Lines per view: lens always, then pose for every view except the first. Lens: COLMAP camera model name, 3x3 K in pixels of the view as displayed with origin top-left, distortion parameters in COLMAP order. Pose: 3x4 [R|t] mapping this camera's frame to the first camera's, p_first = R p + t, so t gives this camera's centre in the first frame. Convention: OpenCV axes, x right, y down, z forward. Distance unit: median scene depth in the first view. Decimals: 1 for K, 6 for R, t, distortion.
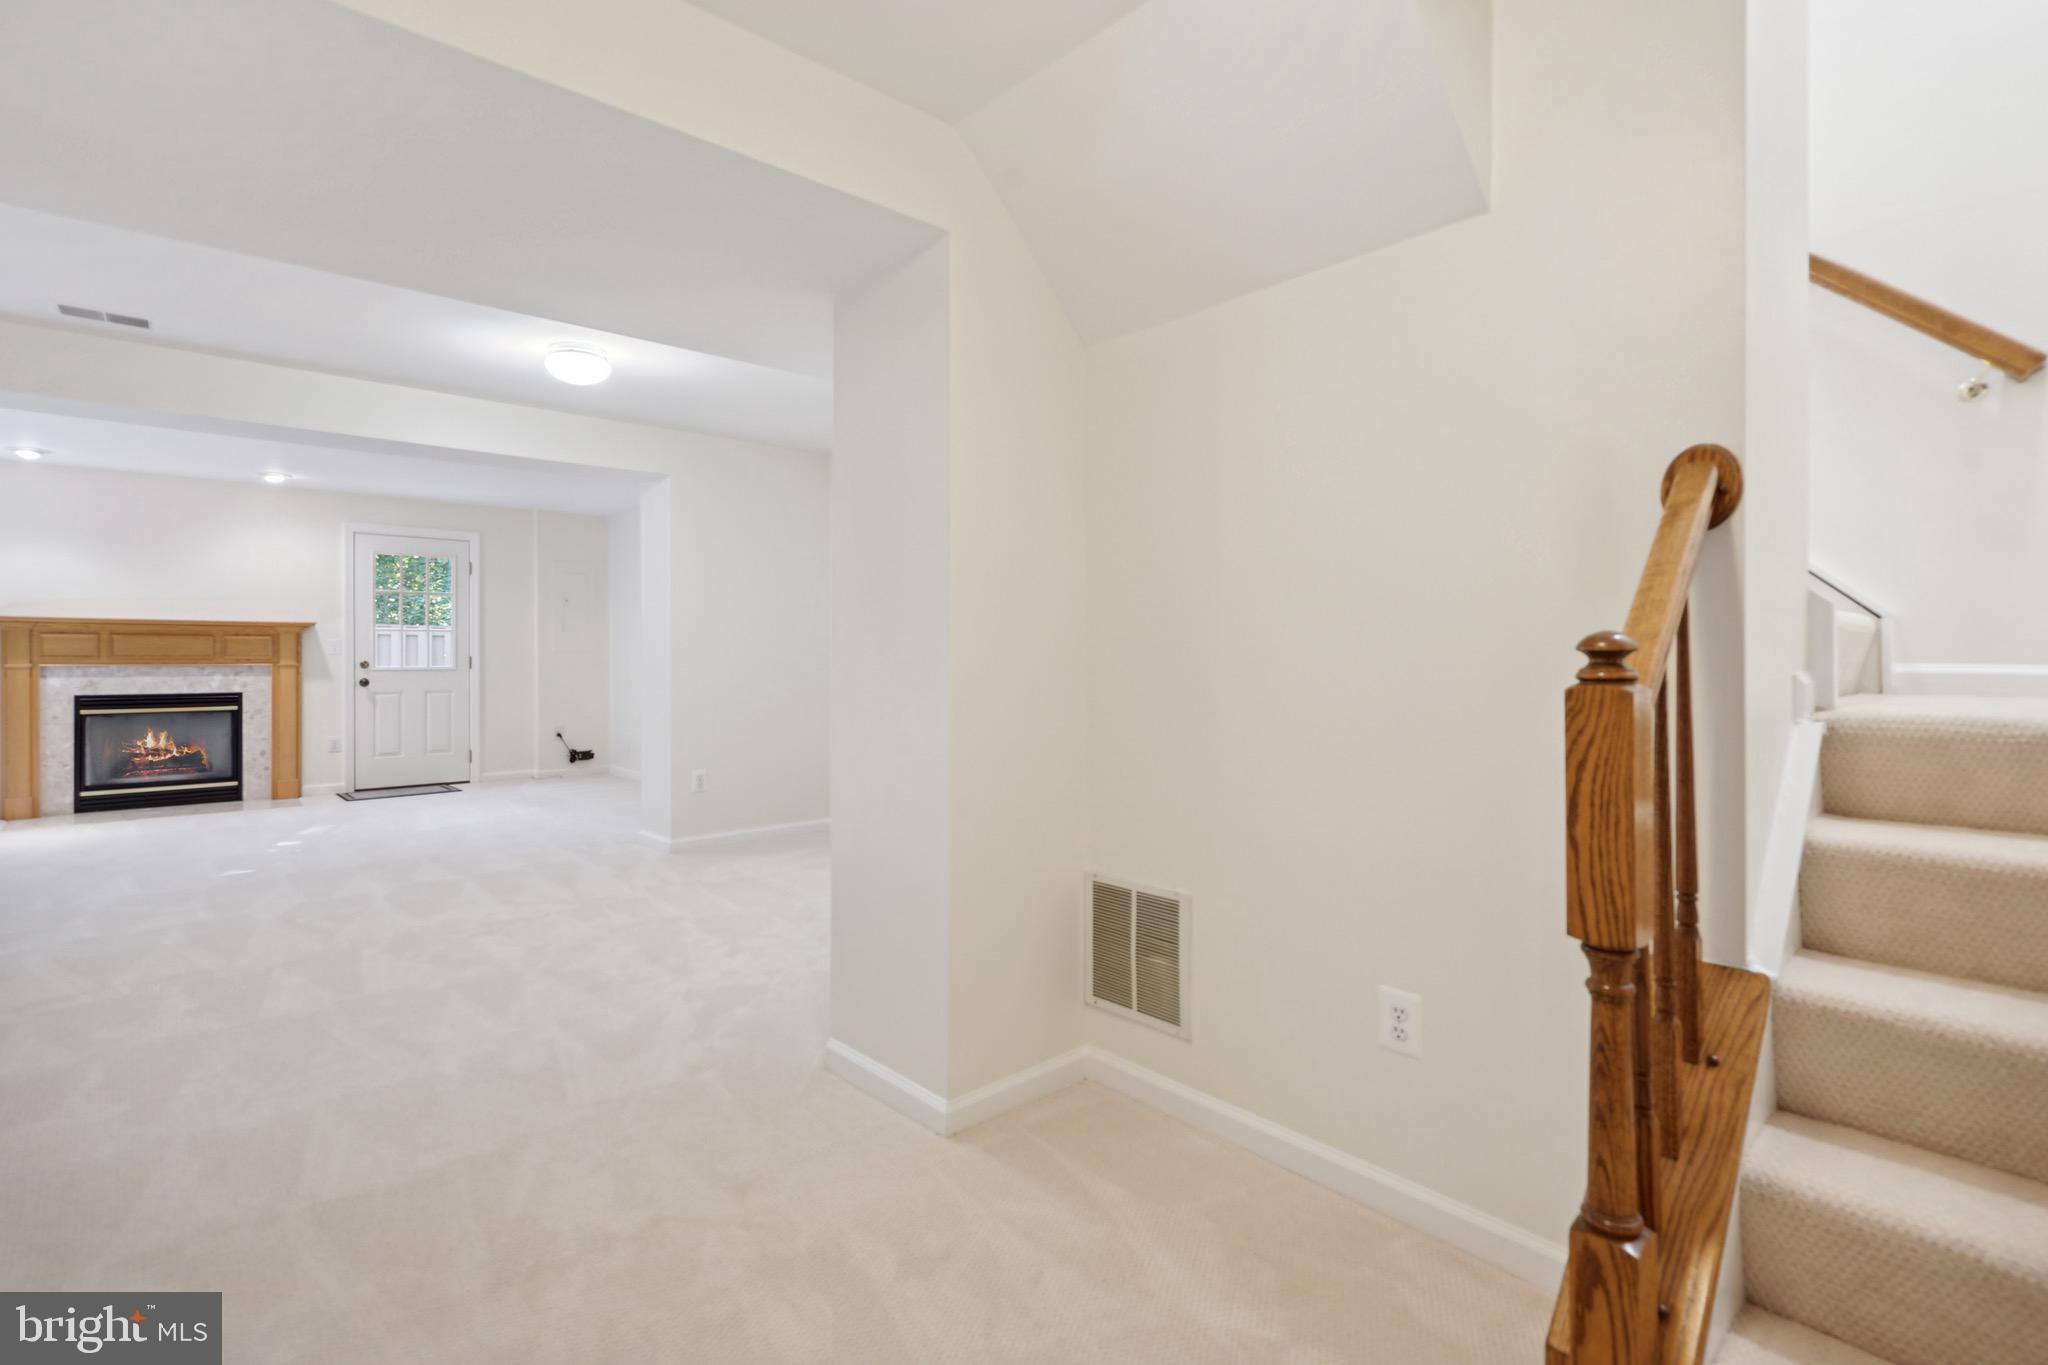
lens RADIAL K [[912.3, 0, 1078.0], [0, 912.3, 641.1], [0, 0, 1]] dist [-0.008785, 0.003435]
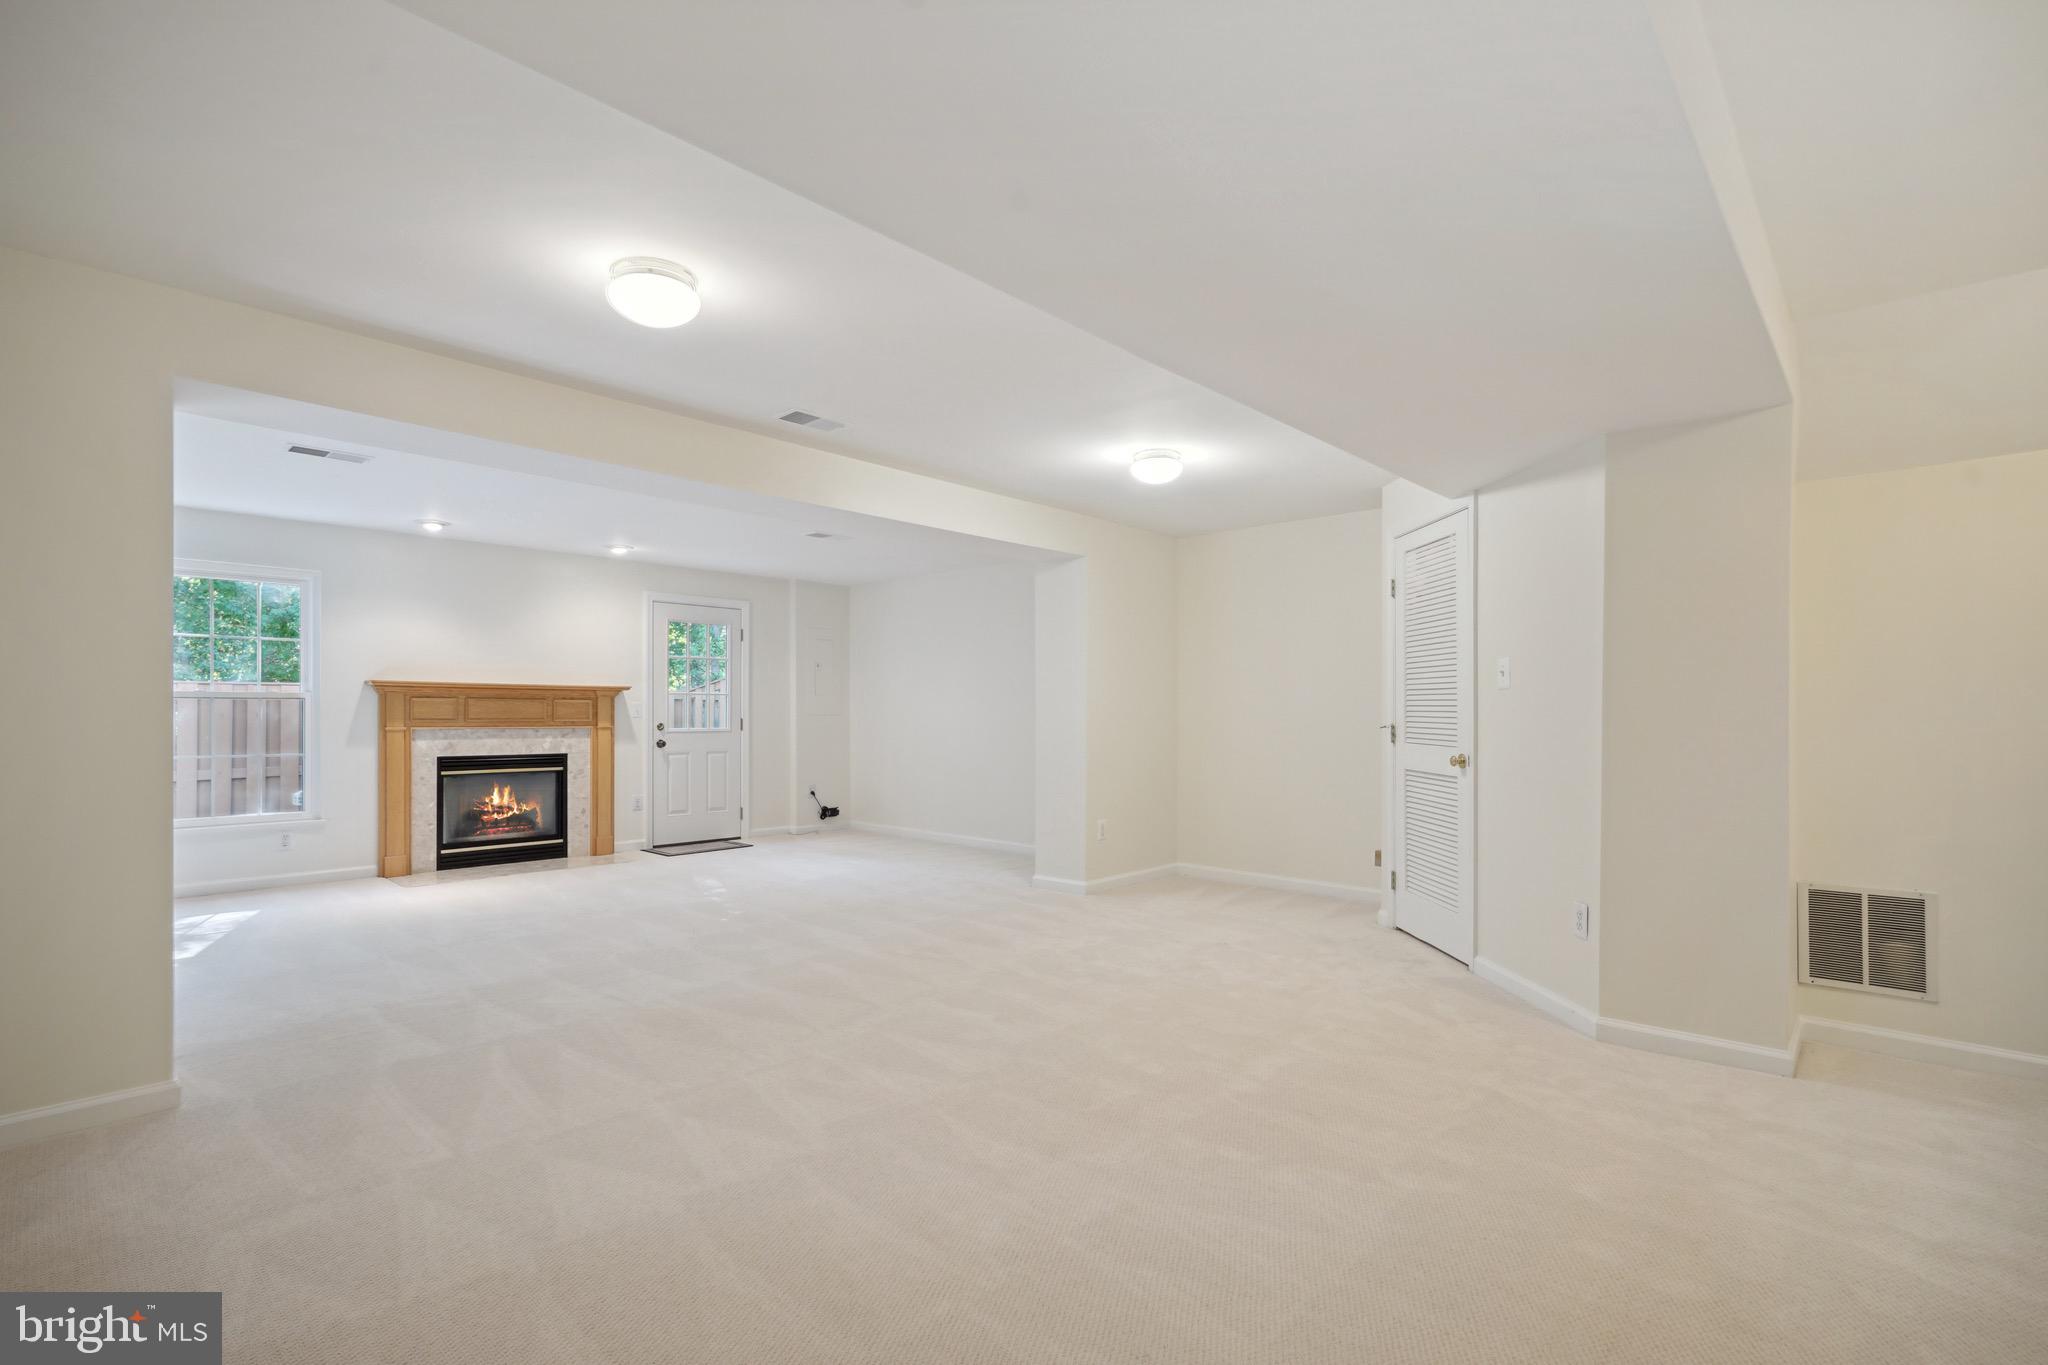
lens RADIAL K [[912.3, 0, 1014.7], [0, 912.3, 686.2], [0, 0, 1]] dist [-0.008785, 0.003435]
pose [[0.996961, 0.000500, 0.077896, -0.498744], [0.000800, 0.999861, -0.016651, -0.003124], [-0.077893, 0.016662, 0.996822, -0.088491]]
